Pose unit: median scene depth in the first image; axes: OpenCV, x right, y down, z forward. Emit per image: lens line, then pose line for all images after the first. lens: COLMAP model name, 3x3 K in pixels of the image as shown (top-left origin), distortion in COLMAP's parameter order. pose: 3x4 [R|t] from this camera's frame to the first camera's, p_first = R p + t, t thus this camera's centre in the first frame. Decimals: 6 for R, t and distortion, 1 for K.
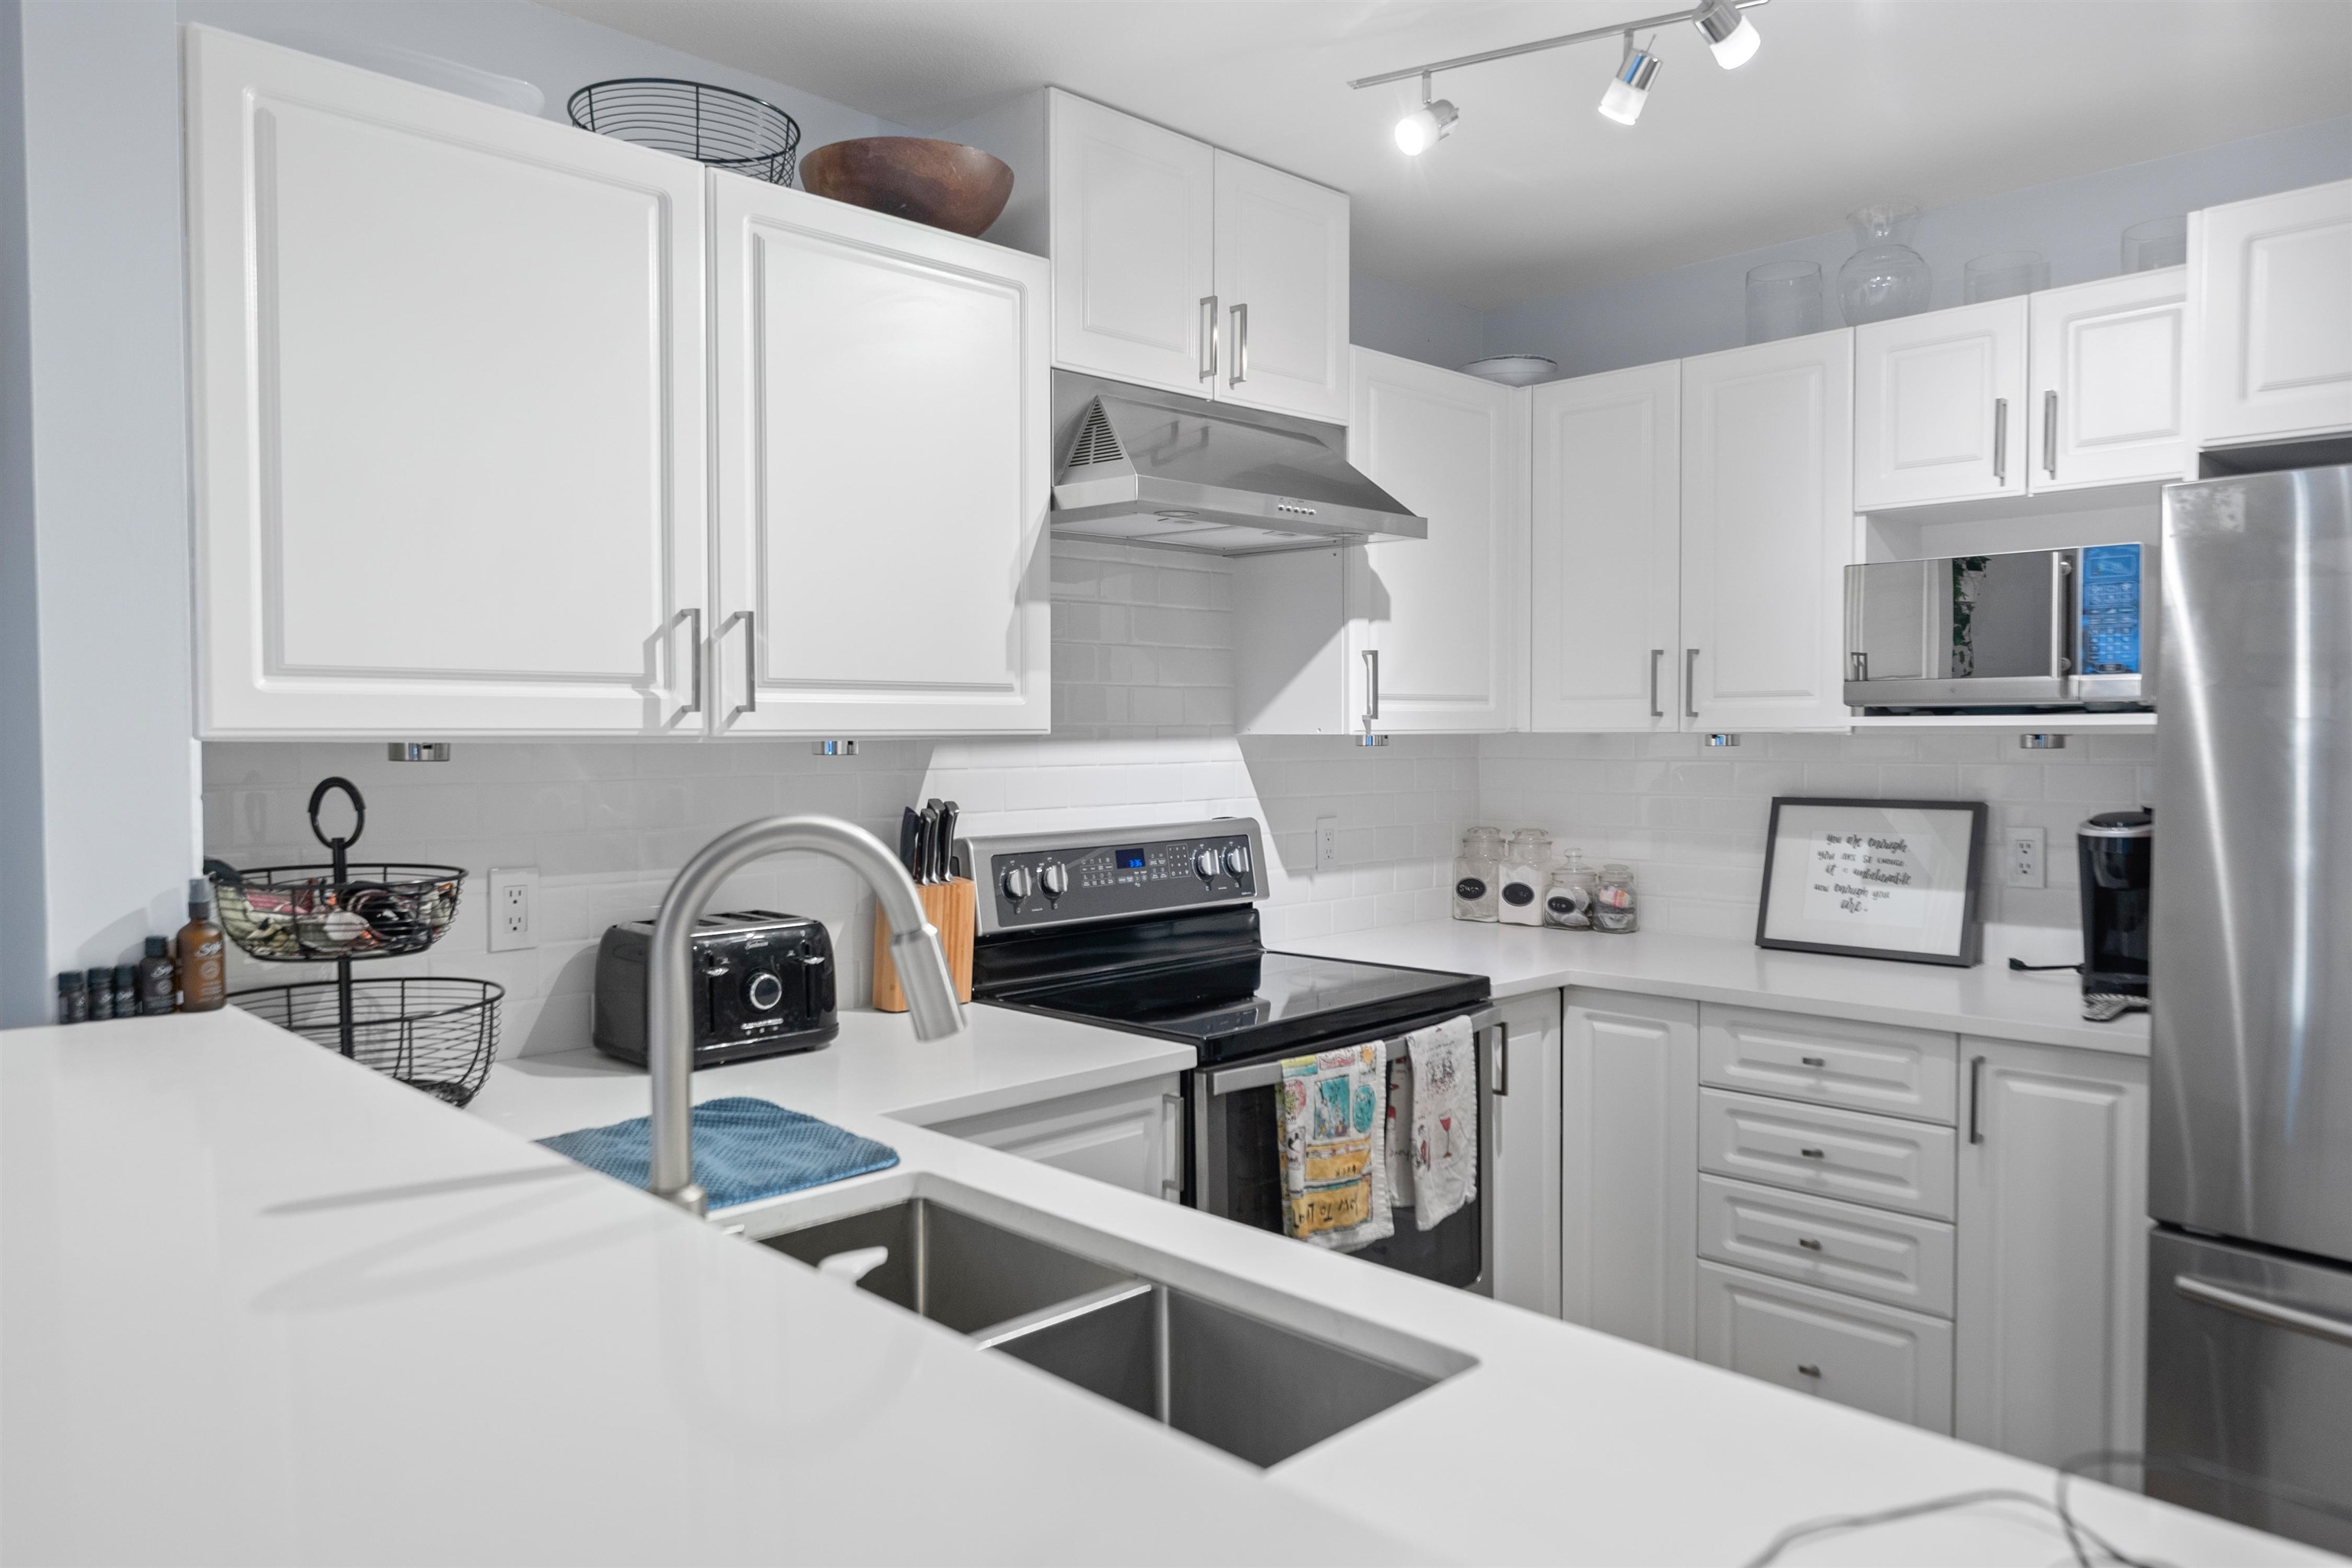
lens RADIAL K [[1552.9, 0, 1167.4], [0, 1552.9, 783.1], [0, 0, 1]] dist [0.000232, 0.000305]
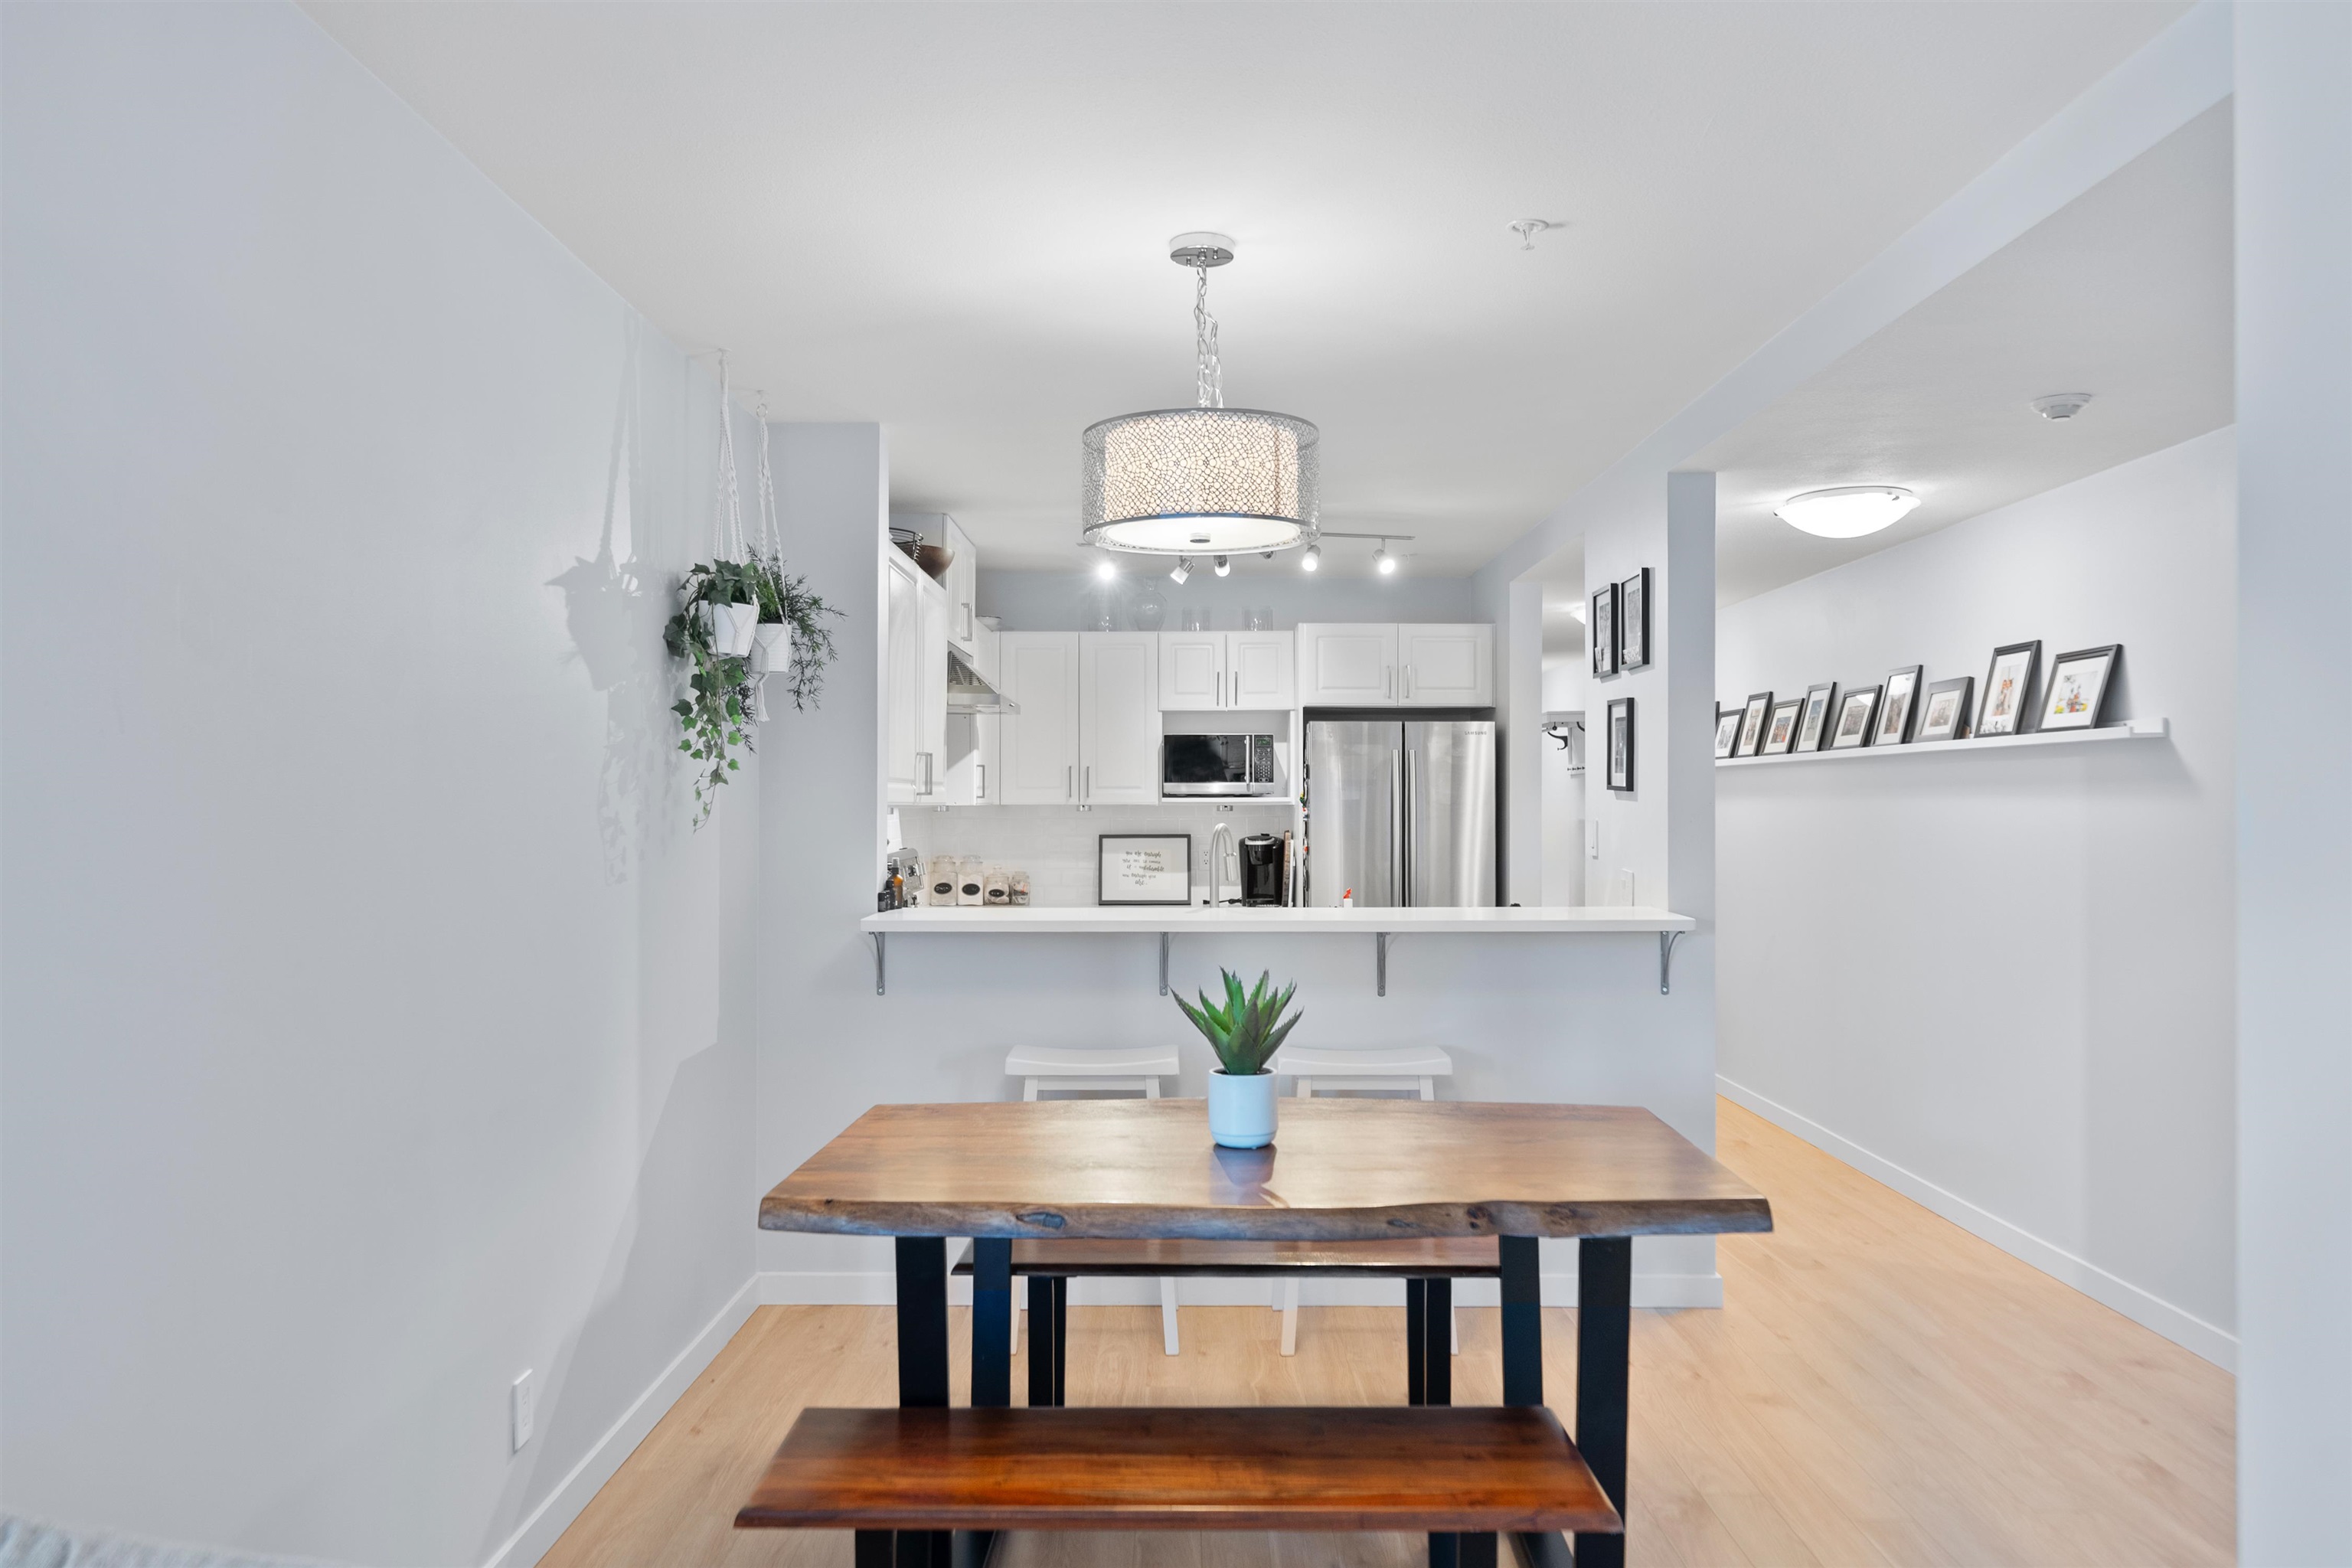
lens RADIAL K [[1580.5, 0, 1146.6], [0, 1580.5, 811.2], [0, 0, 1]] dist [-0.006752, 0.001689]
pose [[0.717984, -0.002291, 0.696056, -1.292468], [0.022548, 0.999546, -0.019969, 0.025389], [-0.695694, 0.030032, 0.717710, -0.731647]]
